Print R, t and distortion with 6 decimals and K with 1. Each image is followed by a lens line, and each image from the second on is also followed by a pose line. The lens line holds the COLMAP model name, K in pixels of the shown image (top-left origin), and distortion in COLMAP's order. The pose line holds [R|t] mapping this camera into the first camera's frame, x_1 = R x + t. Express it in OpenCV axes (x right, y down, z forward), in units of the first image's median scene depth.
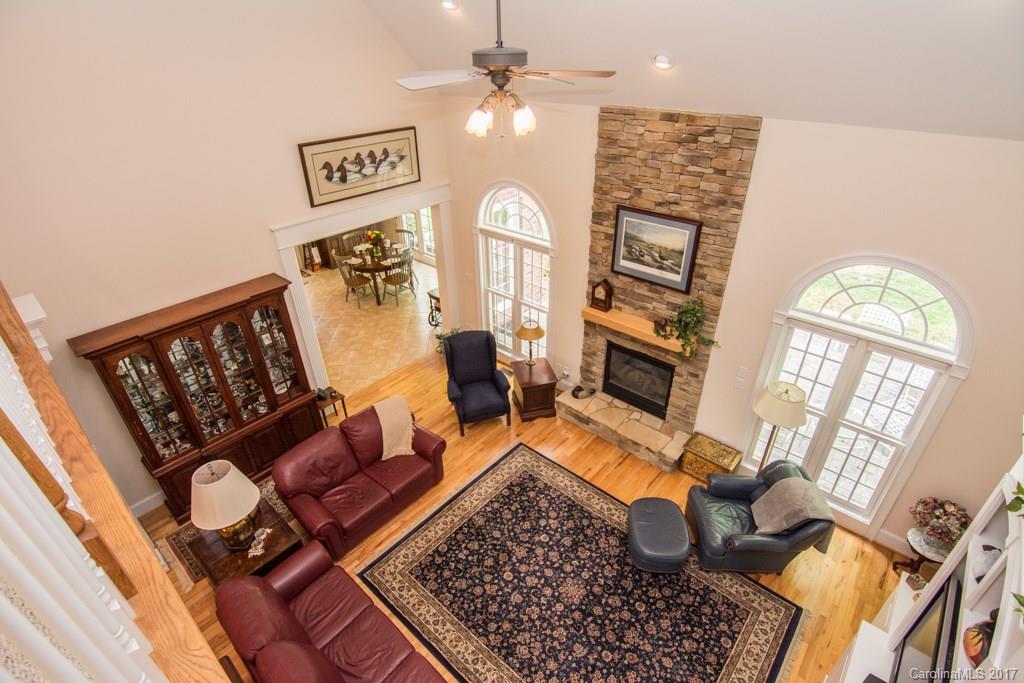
lens RADIAL K [[497.3, 0, 512.2], [0, 497.3, 346.6], [0, 0, 1]] dist [0.000527, -0.015393]
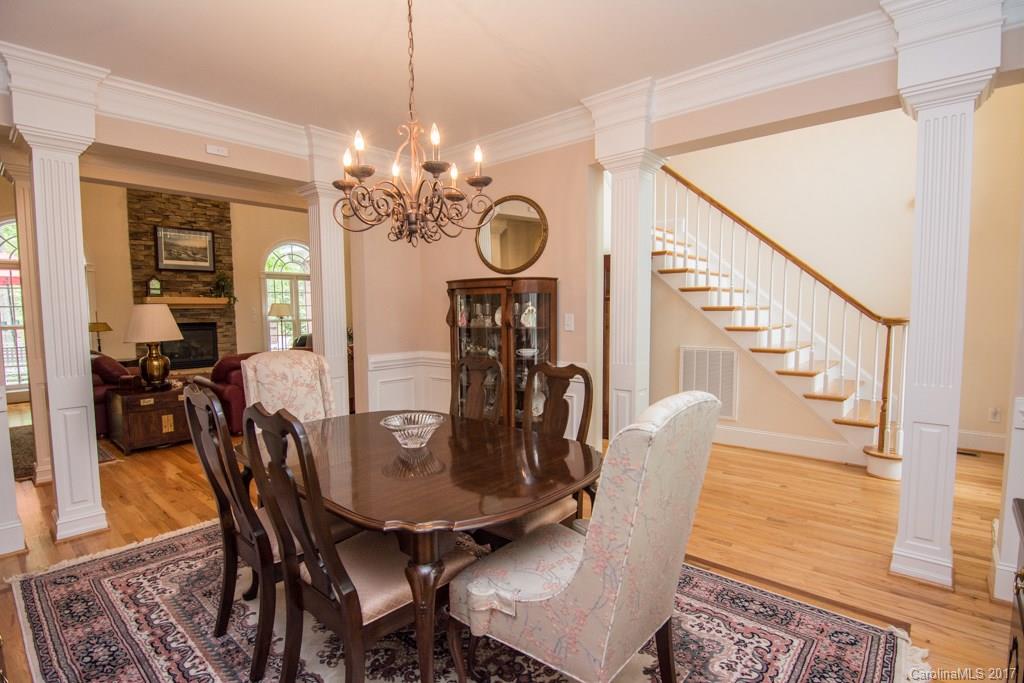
lens RADIAL K [[500.8, 0, 509.9], [0, 500.8, 344.9], [0, 0, 1]] dist [-0.000263, -0.015080]
pose [[0.000005, -0.058682, 0.998277, -1.434263], [0.530290, 0.846355, 0.049749, 0.578910], [-0.847816, 0.529376, 0.031123, 0.180413]]
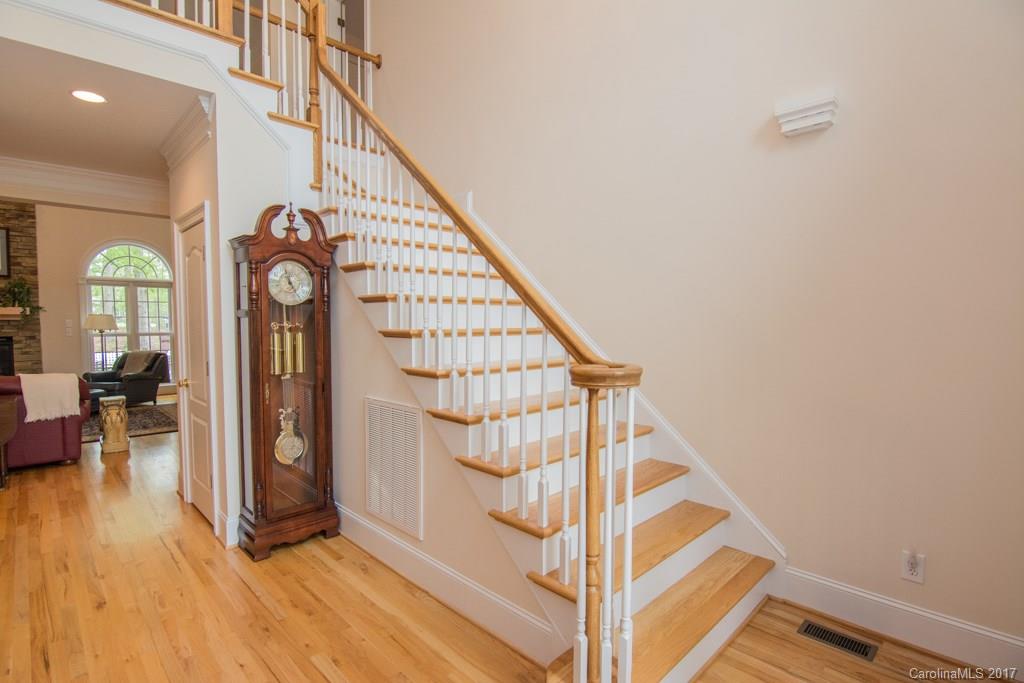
lens RADIAL K [[497.3, 0, 512.2], [0, 497.3, 346.6], [0, 0, 1]] dist [0.000527, -0.015393]
pose [[0.071058, -0.040458, 0.996651, -0.999476], [0.519916, 0.854214, -0.002393, 0.850025], [-0.851257, 0.518345, 0.081733, -0.295274]]
